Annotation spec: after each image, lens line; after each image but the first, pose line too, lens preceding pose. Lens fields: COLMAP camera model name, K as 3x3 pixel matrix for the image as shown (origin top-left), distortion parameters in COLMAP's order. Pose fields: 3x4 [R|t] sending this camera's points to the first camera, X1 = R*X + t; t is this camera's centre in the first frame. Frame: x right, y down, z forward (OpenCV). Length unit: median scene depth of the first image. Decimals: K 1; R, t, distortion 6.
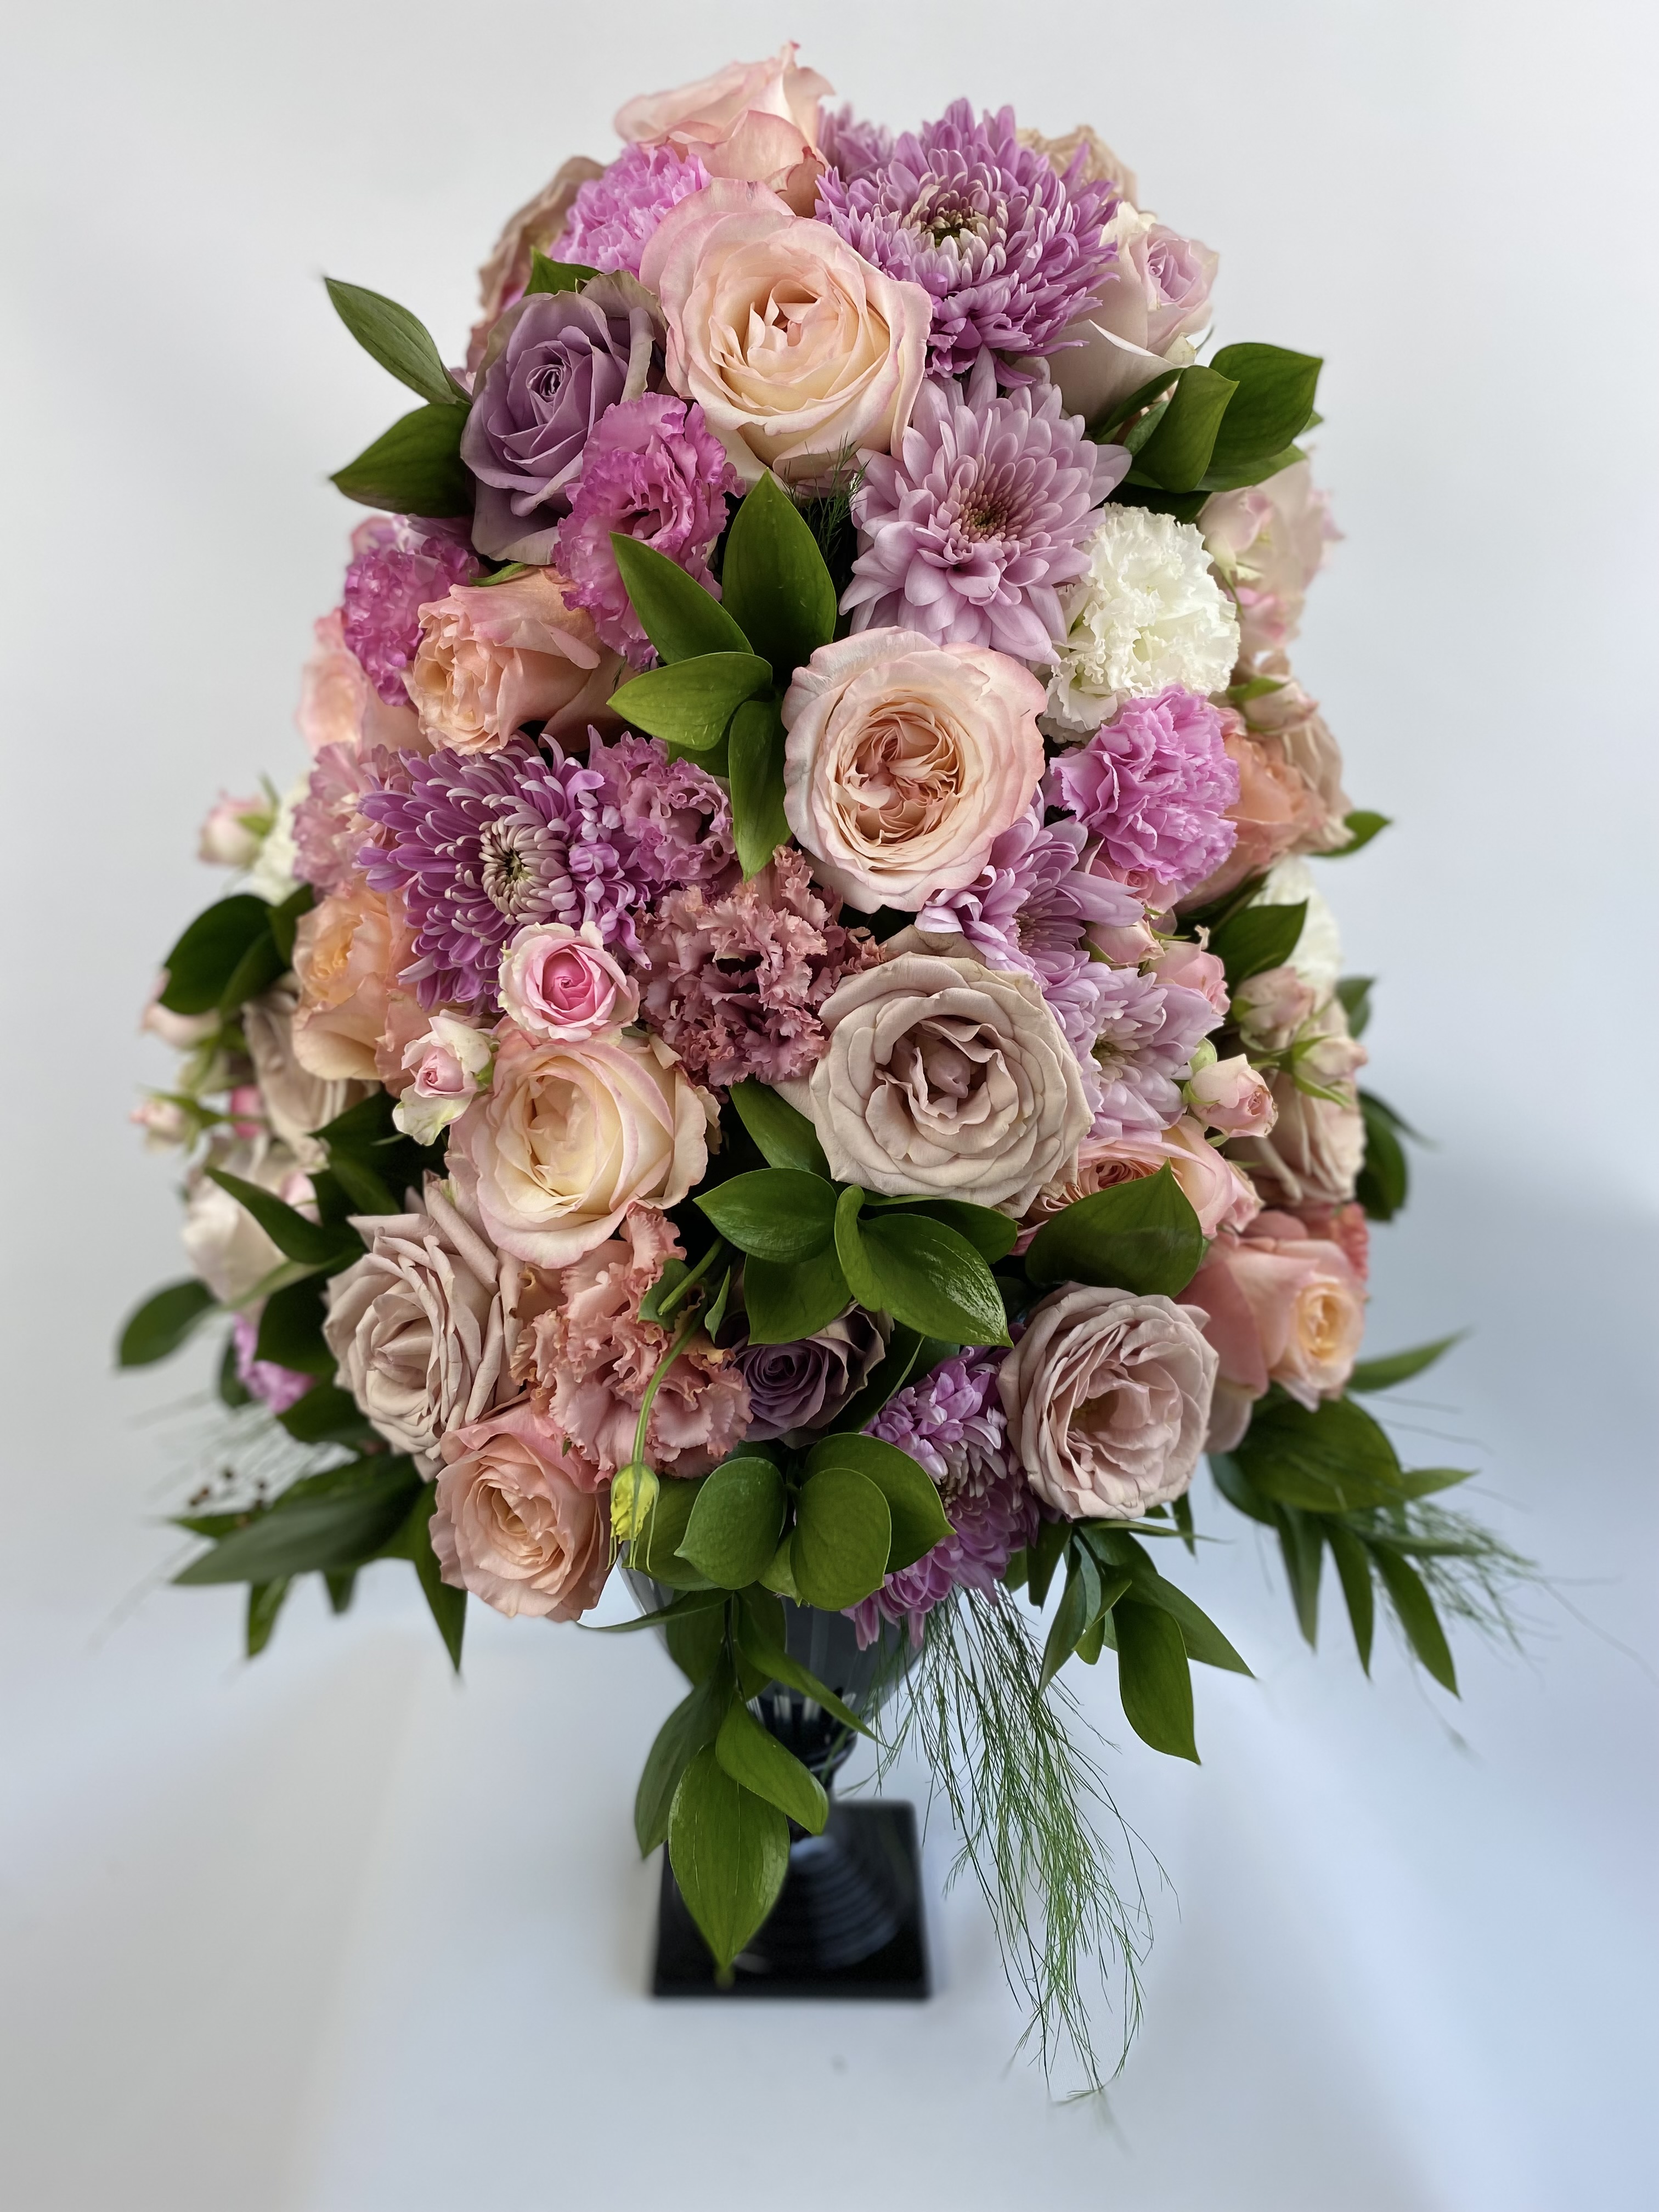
lens RADIAL K [[1786.2, 0, 829.3], [0, 1786.2, 1106.6], [0, 0, 1]] dist [0.208126, -0.518072]
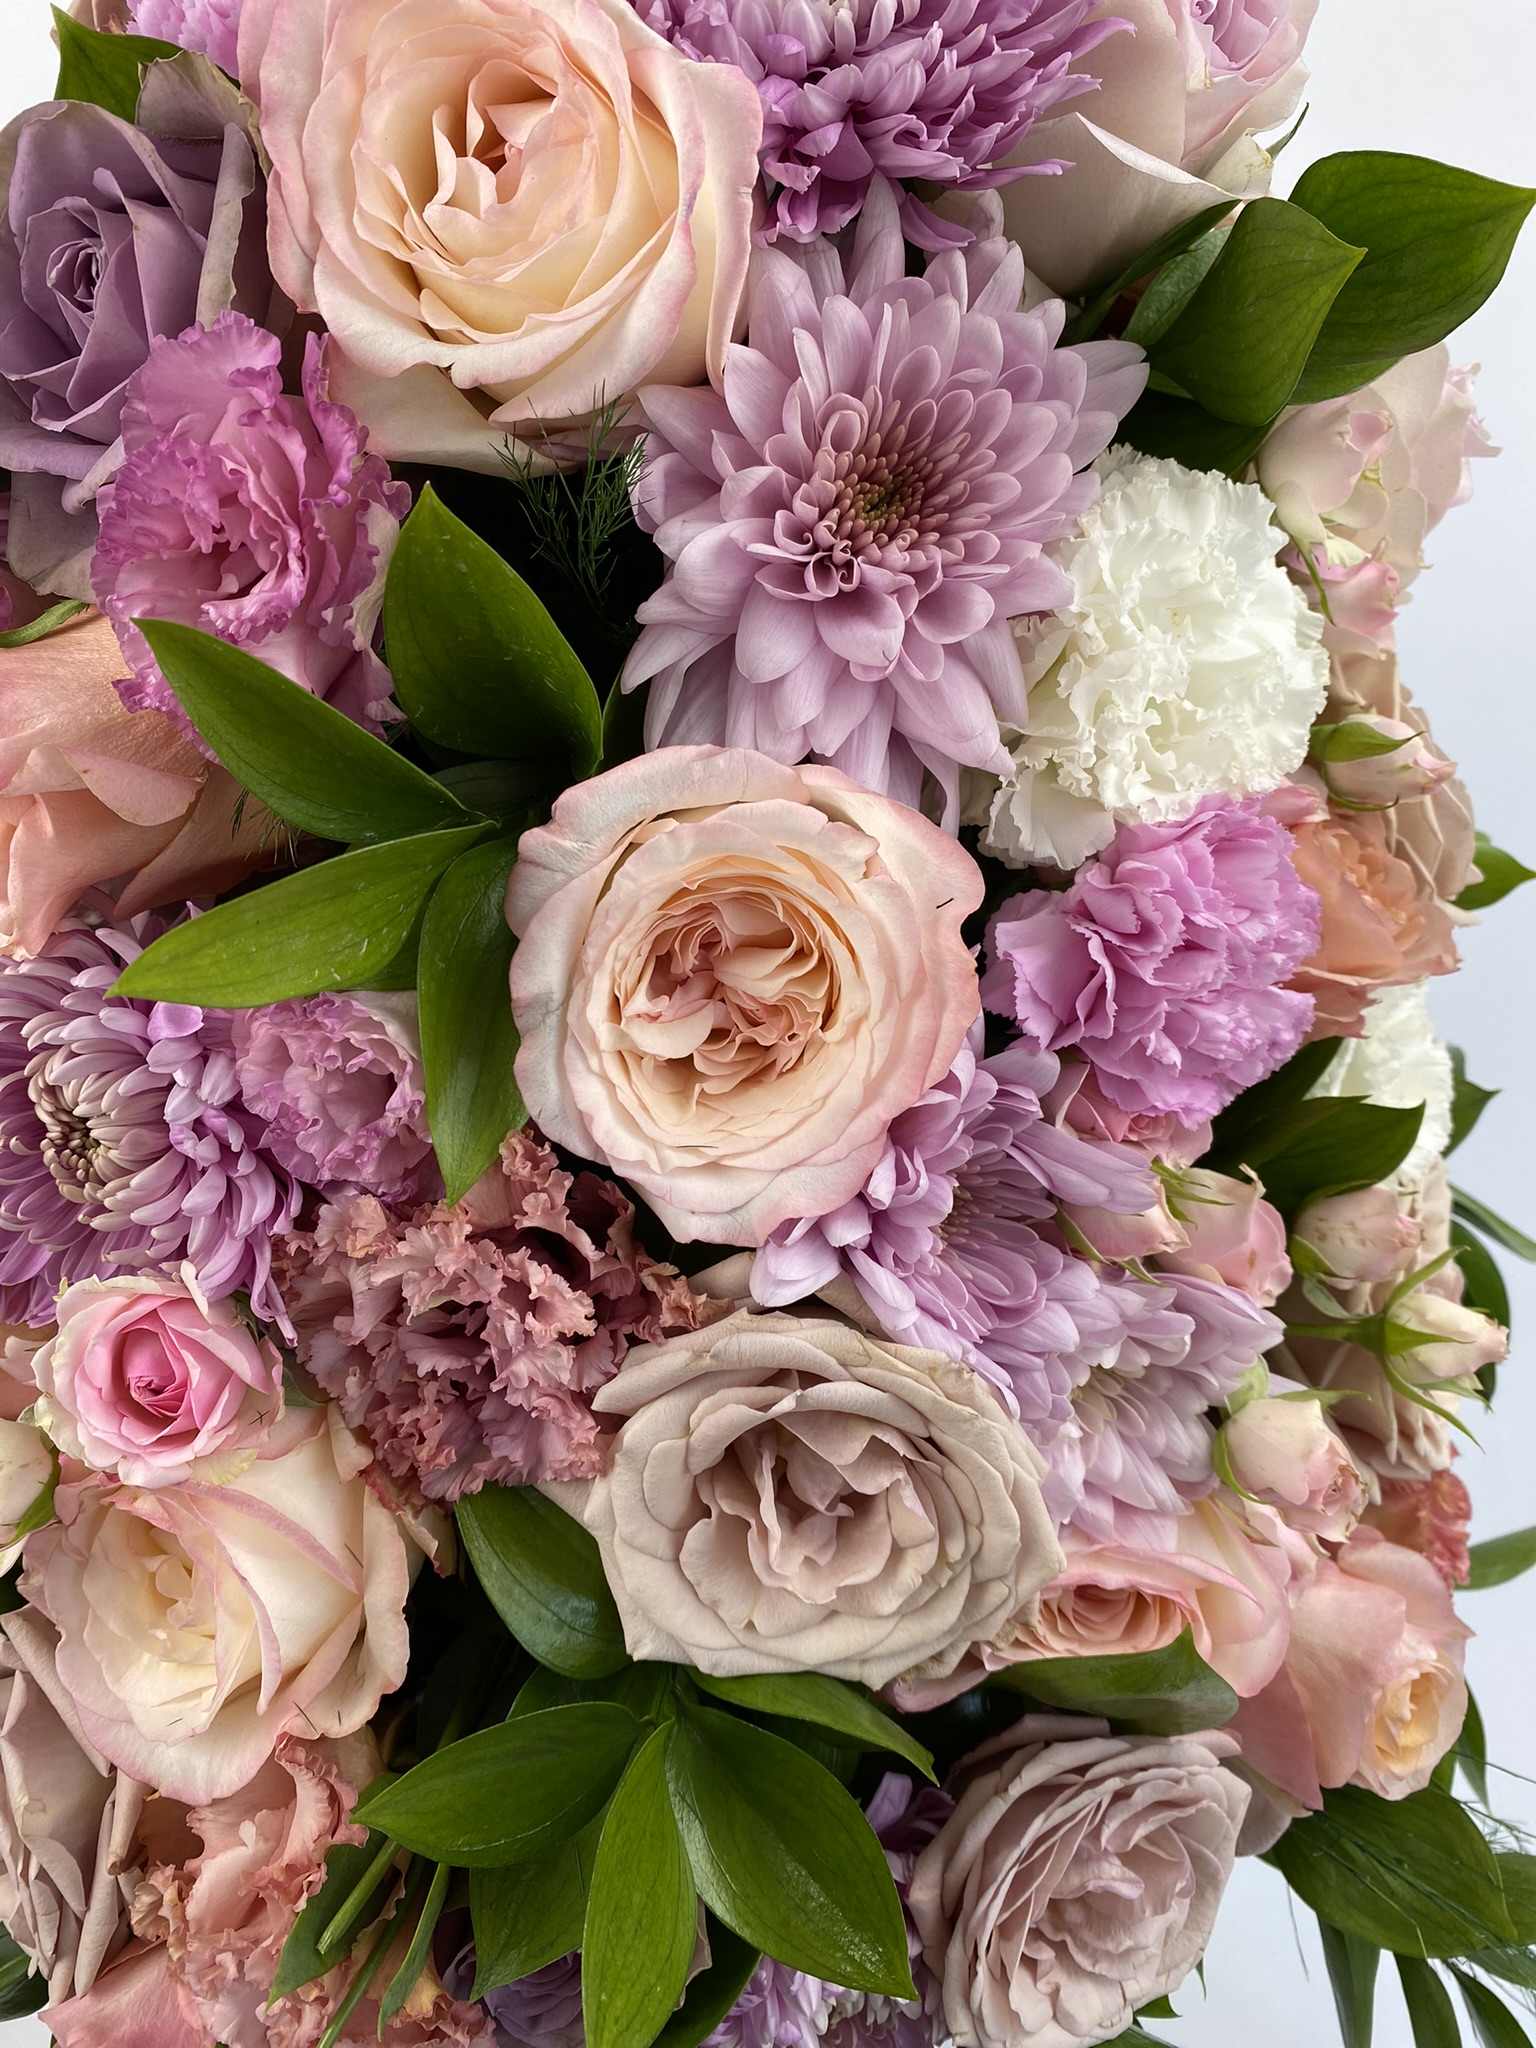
lens RADIAL K [[1608.0, 0, 759.1], [0, 1608.0, 1023.8], [0, 0, 1]] dist [0.055110, -0.085993]
pose [[0.998586, -0.006405, -0.052782, 0.074547], [0.015155, 0.985826, 0.167085, -0.254252], [0.050964, -0.167648, 0.984529, 0.491387]]
